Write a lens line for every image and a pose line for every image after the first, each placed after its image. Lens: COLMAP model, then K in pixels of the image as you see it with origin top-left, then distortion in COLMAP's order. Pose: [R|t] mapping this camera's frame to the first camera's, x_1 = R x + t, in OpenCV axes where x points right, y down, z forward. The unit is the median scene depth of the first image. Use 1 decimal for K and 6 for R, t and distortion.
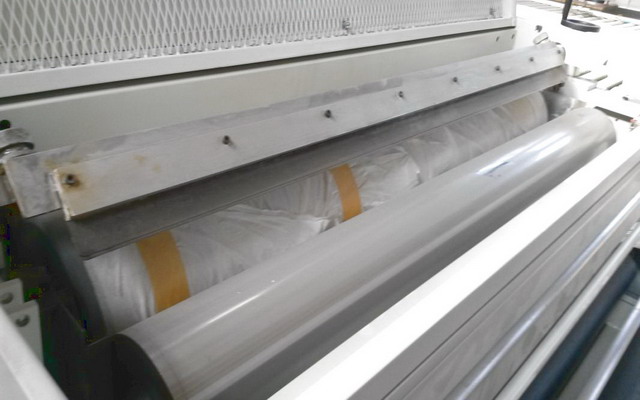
lens RADIAL K [[522.0, 0, 317.7], [0, 522.0, 176.6], [0, 0, 1]] dist [0.055750, -0.010927]
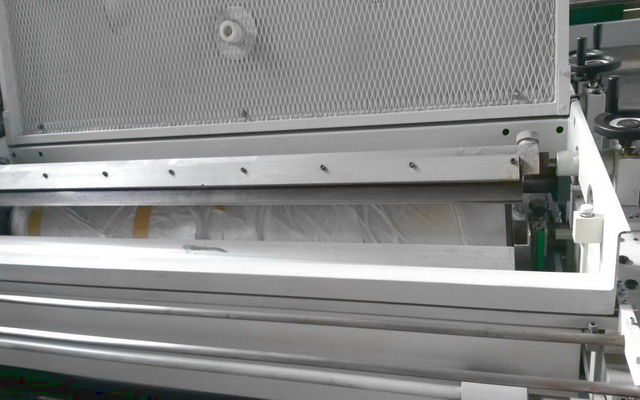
lens RADIAL K [[522.0, 0, 317.7], [0, 522.0, 176.6], [0, 0, 1]] dist [0.055750, -0.010927]
pose [[0.407159, 0.176314, -0.896178, 1.271339], [-0.217647, 0.971655, 0.092280, -0.291040], [0.887046, 0.157478, 0.433992, 0.618520]]
